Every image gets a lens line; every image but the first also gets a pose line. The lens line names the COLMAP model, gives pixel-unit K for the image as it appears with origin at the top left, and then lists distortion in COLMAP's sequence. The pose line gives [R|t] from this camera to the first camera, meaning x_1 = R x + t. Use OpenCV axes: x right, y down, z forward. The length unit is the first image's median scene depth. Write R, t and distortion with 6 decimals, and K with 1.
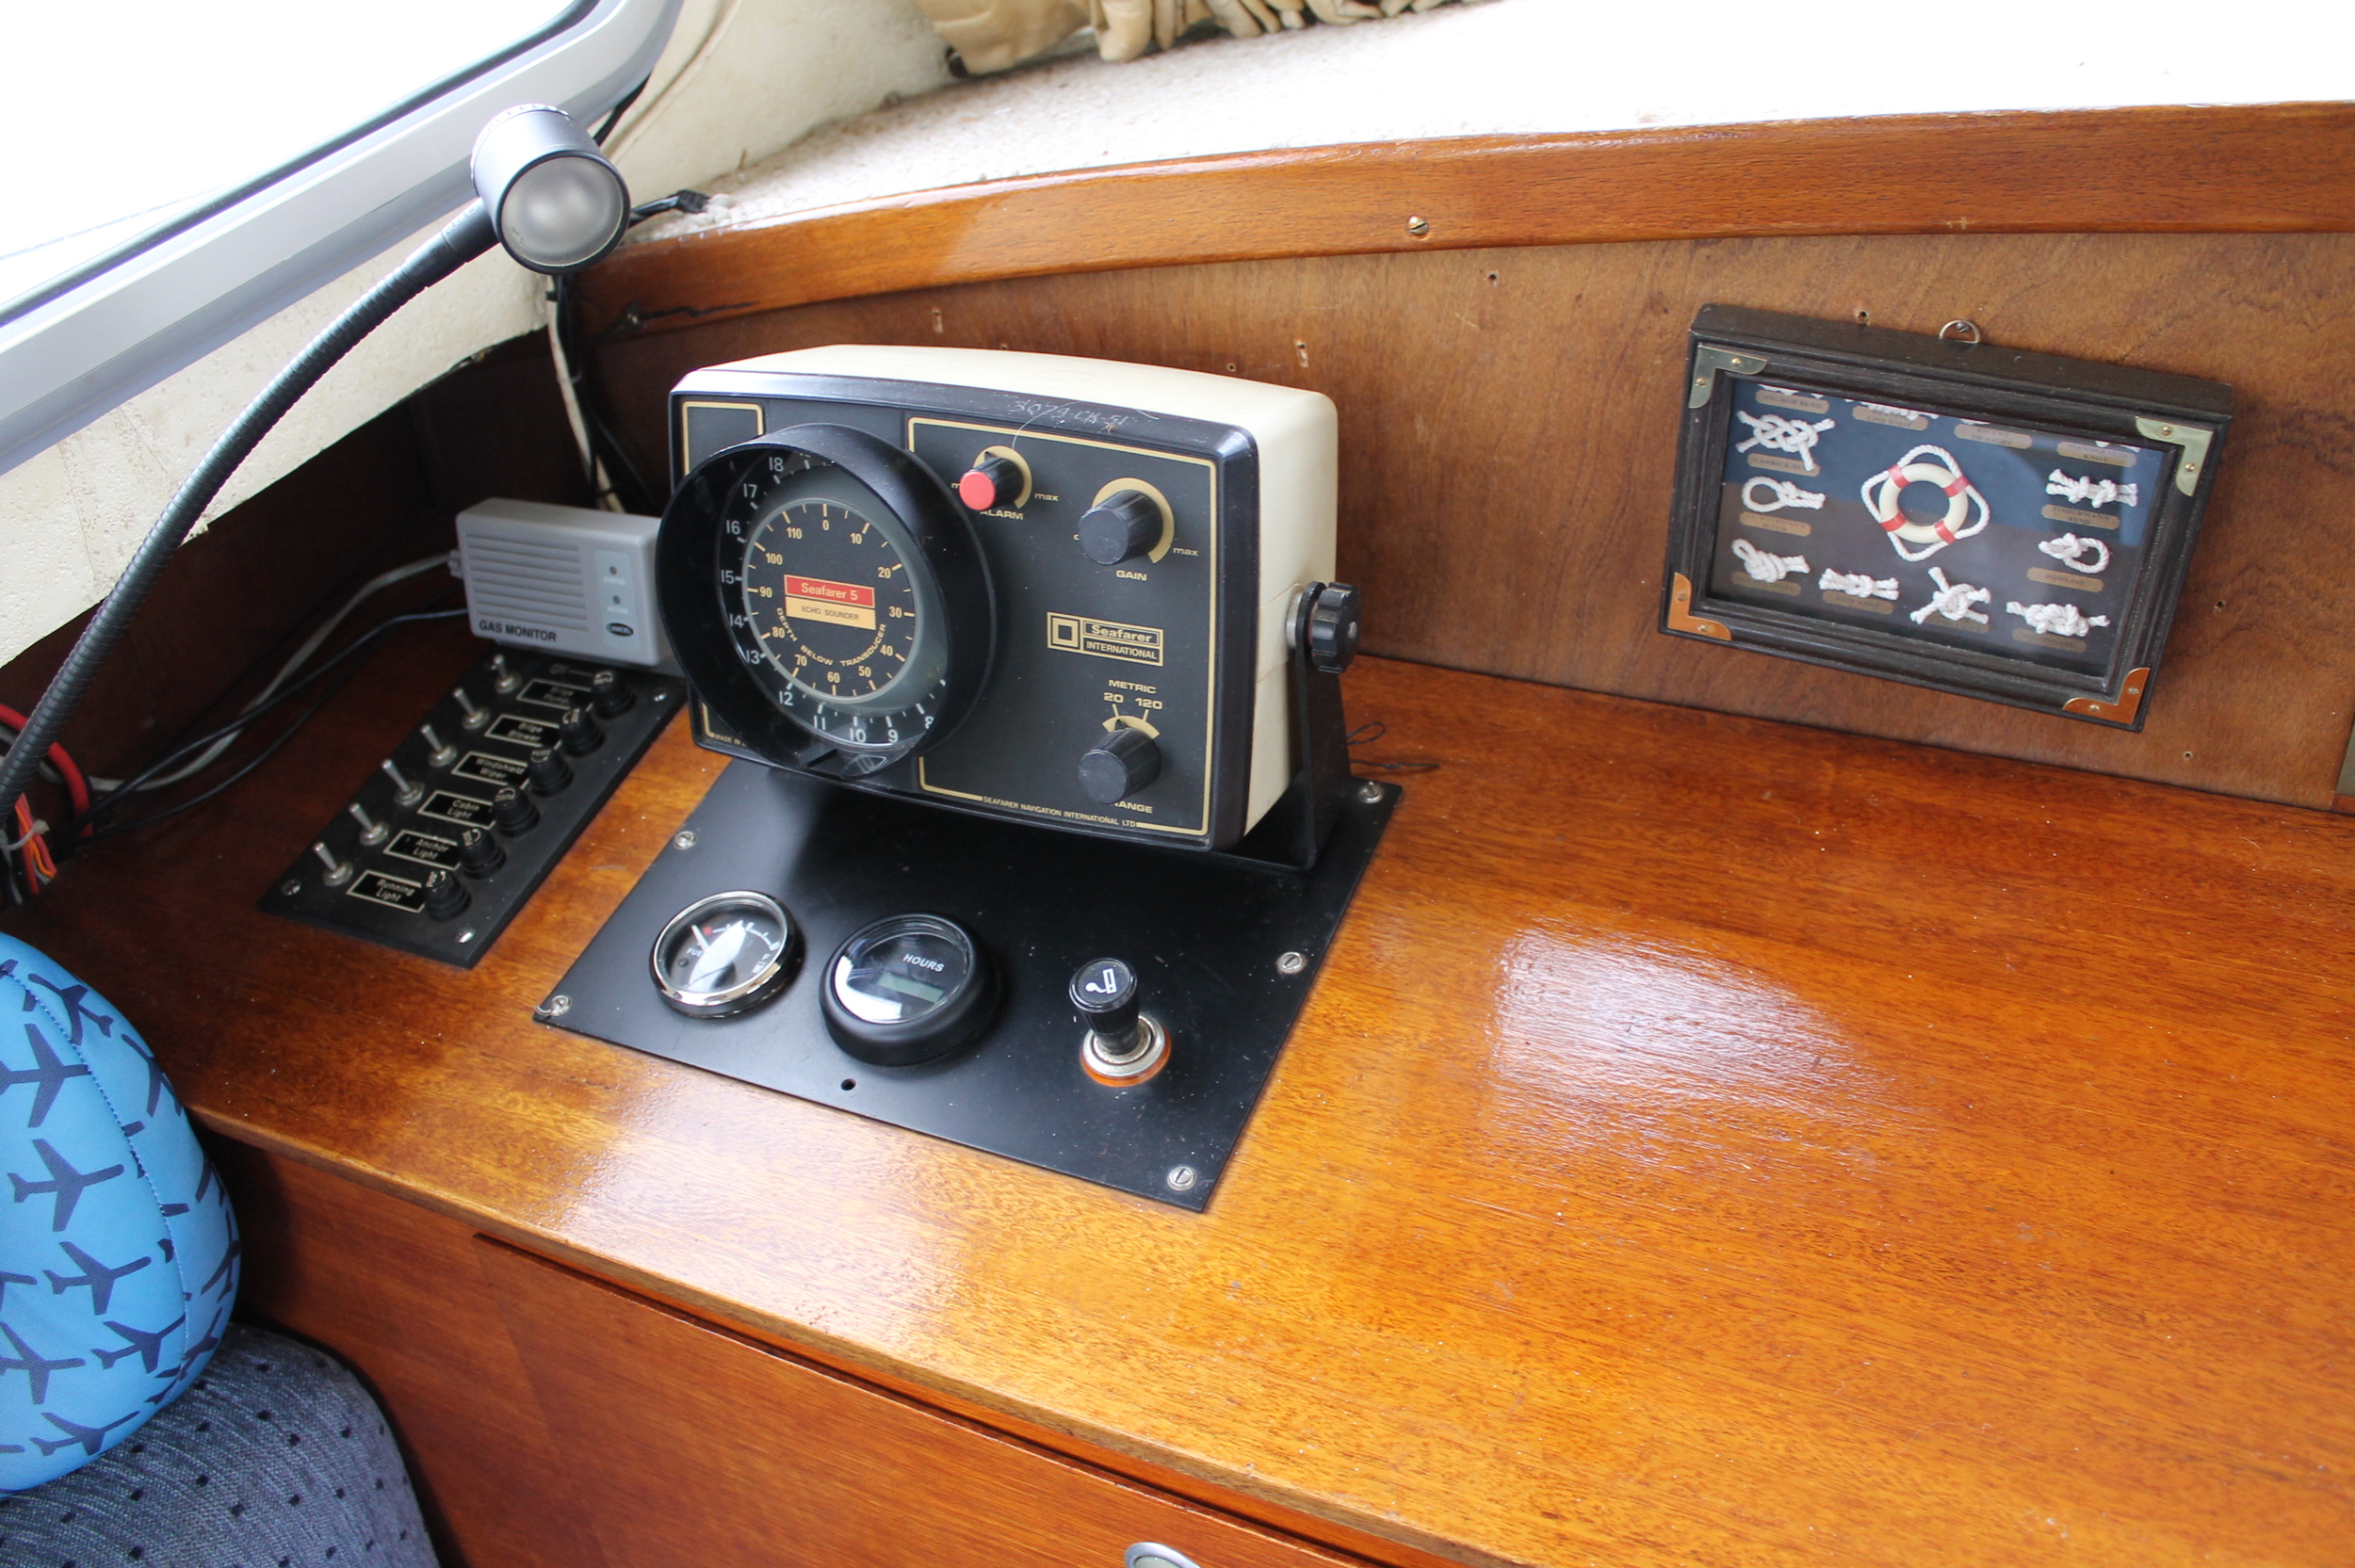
lens RADIAL K [[1990.9, 0, 1191.0], [0, 1990.9, 777.8], [0, 0, 1]] dist [-0.168594, 0.145629]
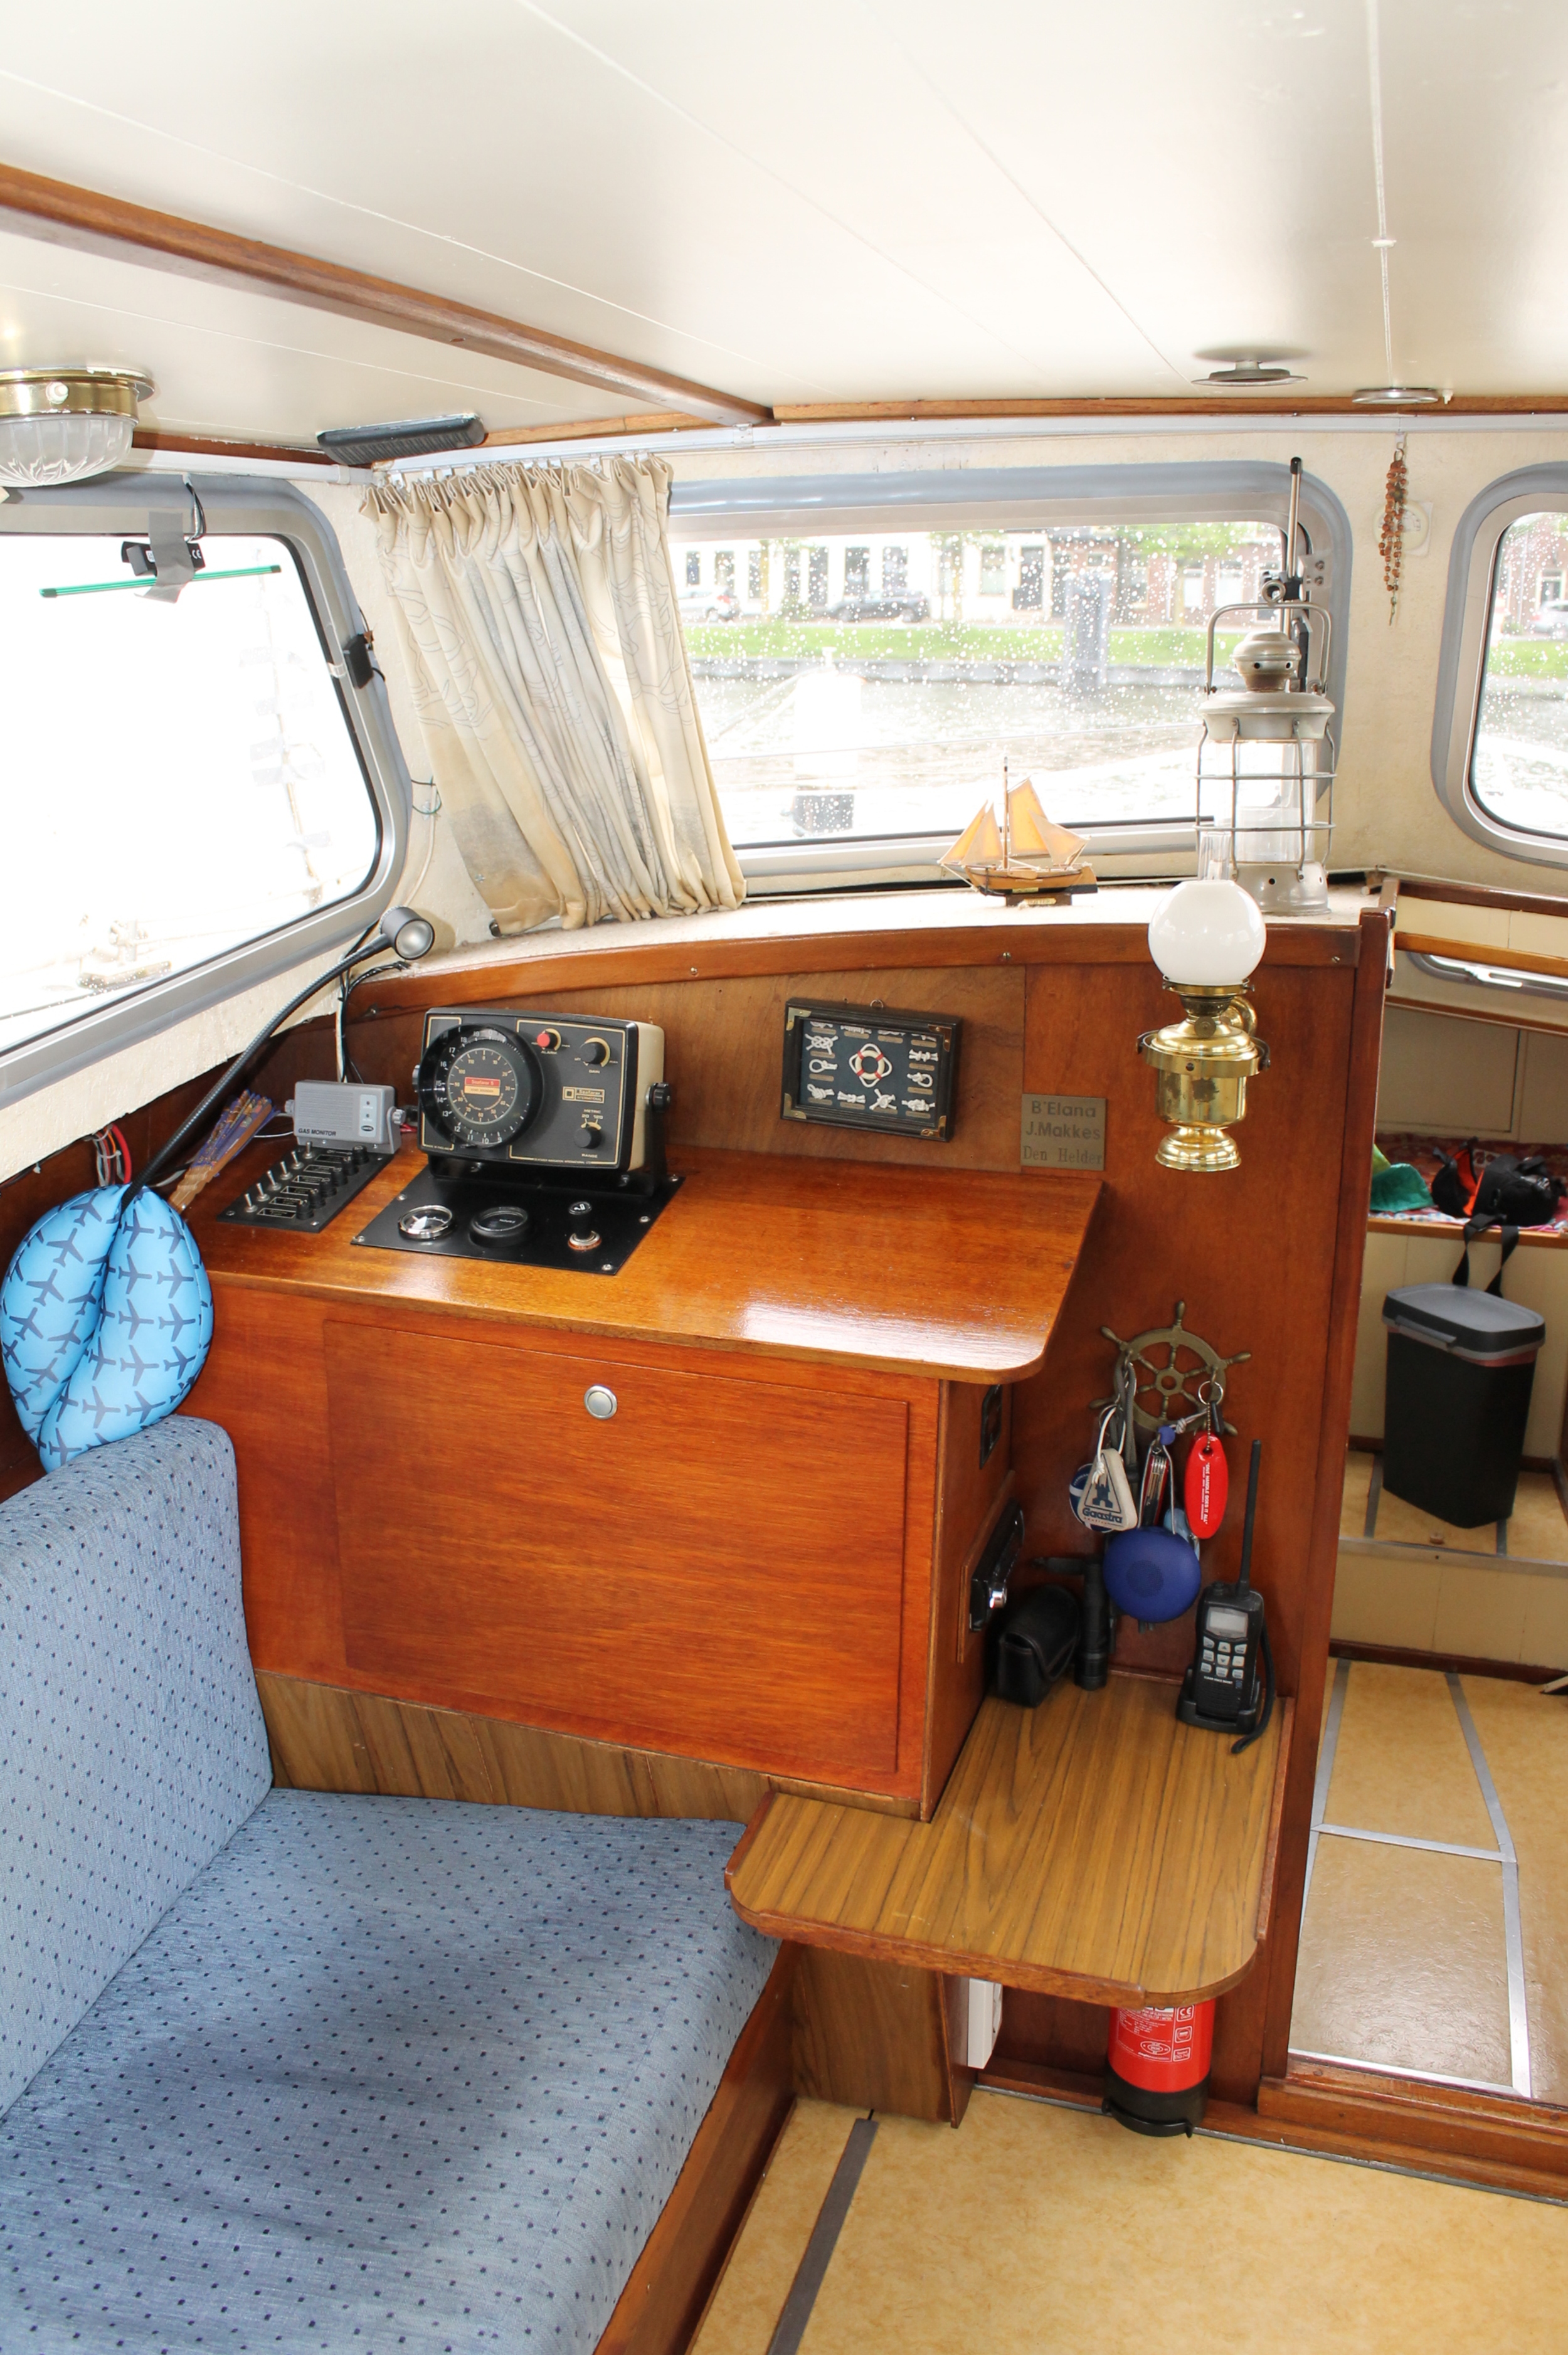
lens RADIAL K [[1984.4, 0, 765.1], [0, 1984.4, 1154.0], [0, 0, 1]] dist [-0.166567, 0.130289]
pose [[0.990727, 0.038513, 0.130292, -0.146679], [0.002872, 0.952832, -0.303484, 0.849215], [-0.135835, 0.301044, 0.943886, -1.653517]]
